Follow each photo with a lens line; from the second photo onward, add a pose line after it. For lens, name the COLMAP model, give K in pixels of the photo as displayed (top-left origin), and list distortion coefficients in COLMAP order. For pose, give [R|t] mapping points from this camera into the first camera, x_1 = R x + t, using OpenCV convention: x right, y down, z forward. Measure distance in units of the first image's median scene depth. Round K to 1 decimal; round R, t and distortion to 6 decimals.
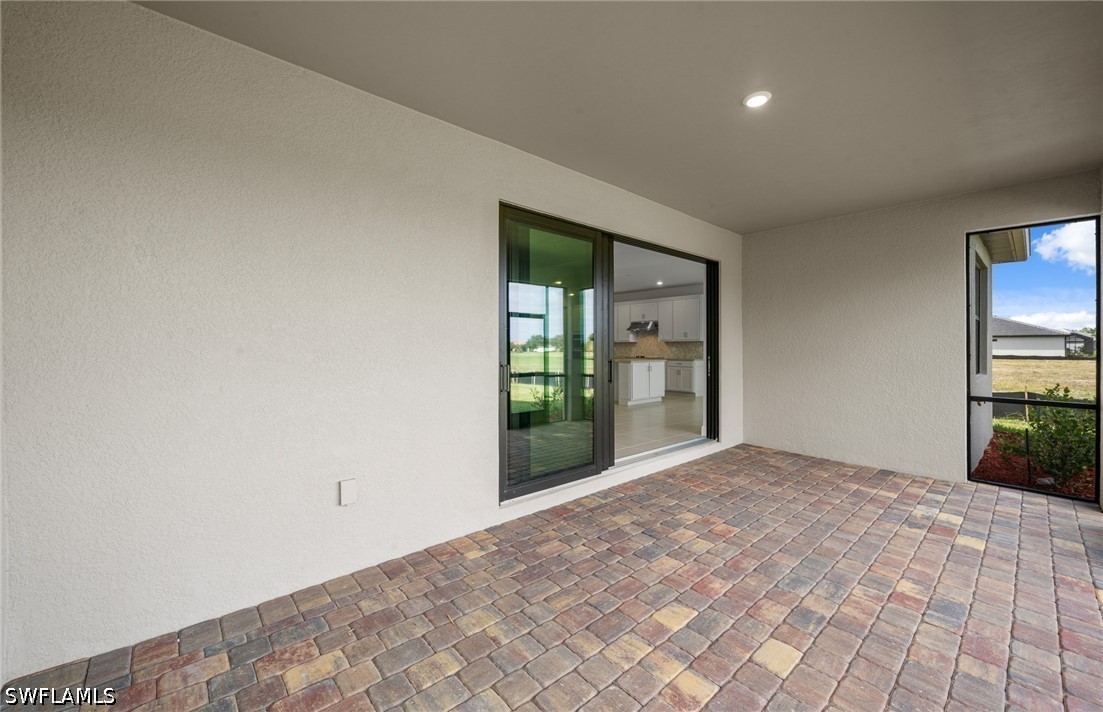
lens RADIAL K [[418.8, 0, 559.3], [0, 418.8, 354.3], [0, 0, 1]] dist [-0.003034, -0.002006]
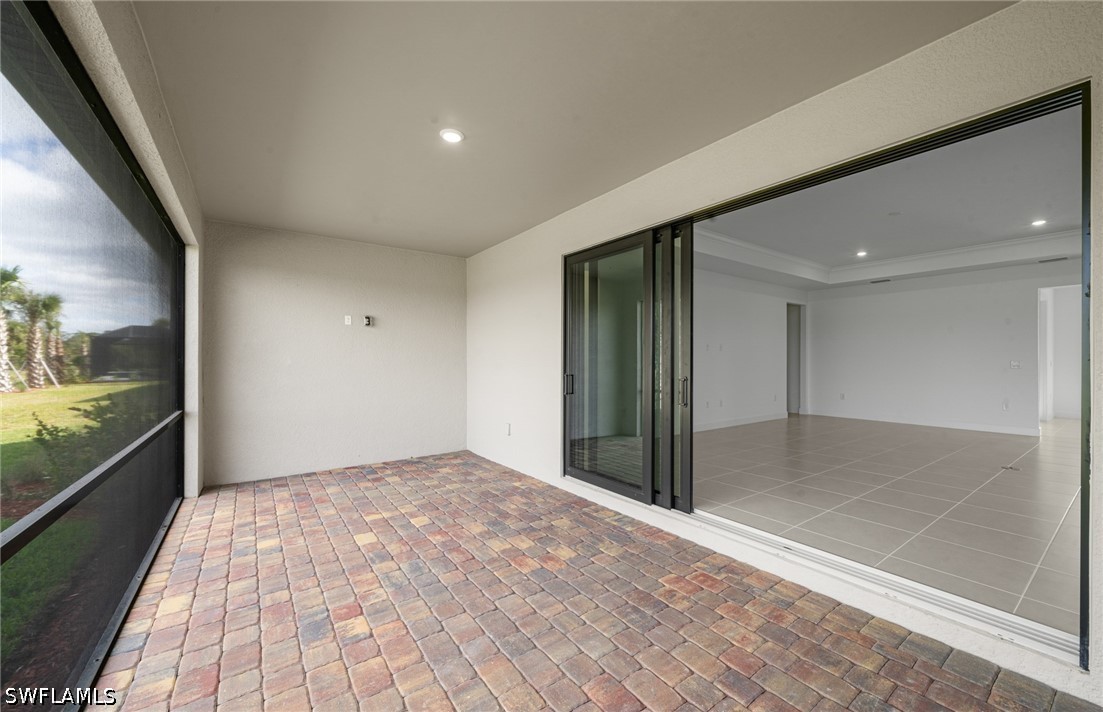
lens RADIAL K [[418.8, 0, 550.3], [0, 418.8, 362.5], [0, 0, 1]] dist [-0.003034, -0.002006]
pose [[-0.098715, 0.000806, -0.995115, 1.317259], [-0.015080, 0.999884, 0.002306, -0.016647], [0.995001, 0.015234, -0.098691, 1.162376]]
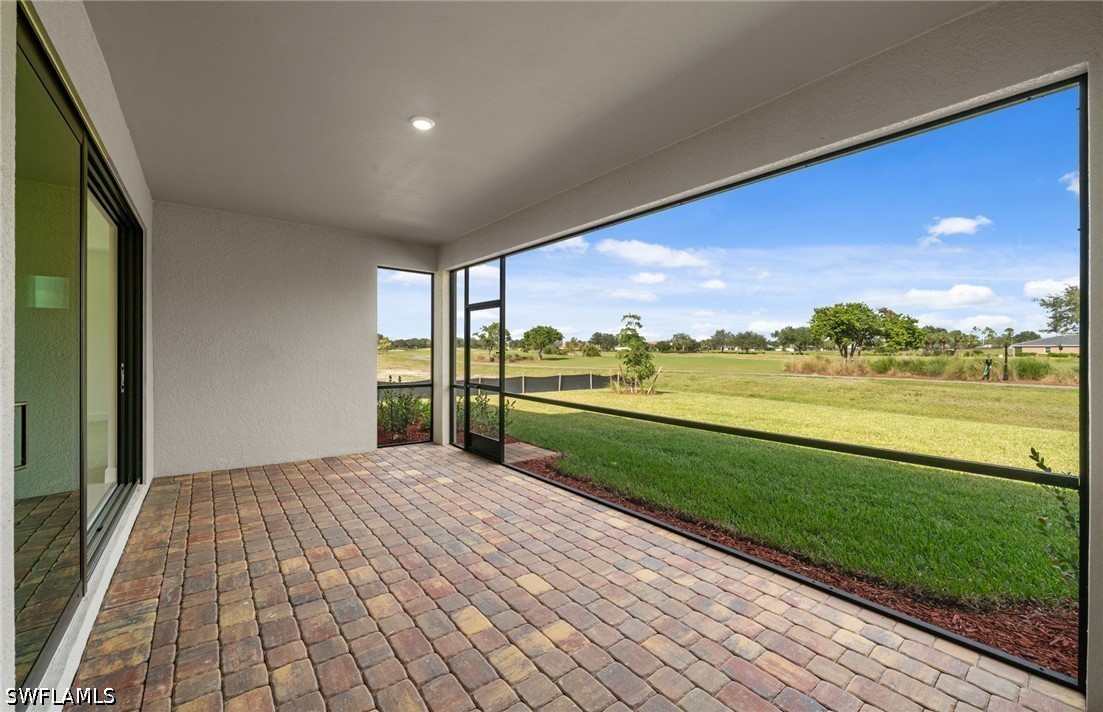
lens RADIAL K [[418.8, 0, 529.7], [0, 418.8, 347.5], [0, 0, 1]] dist [-0.003034, -0.002006]
pose [[0.095051, 0.013122, 0.995386, -0.487169], [0.012577, 0.999817, -0.014381, -0.004205], [-0.995393, 0.013886, 0.094869, 0.525399]]
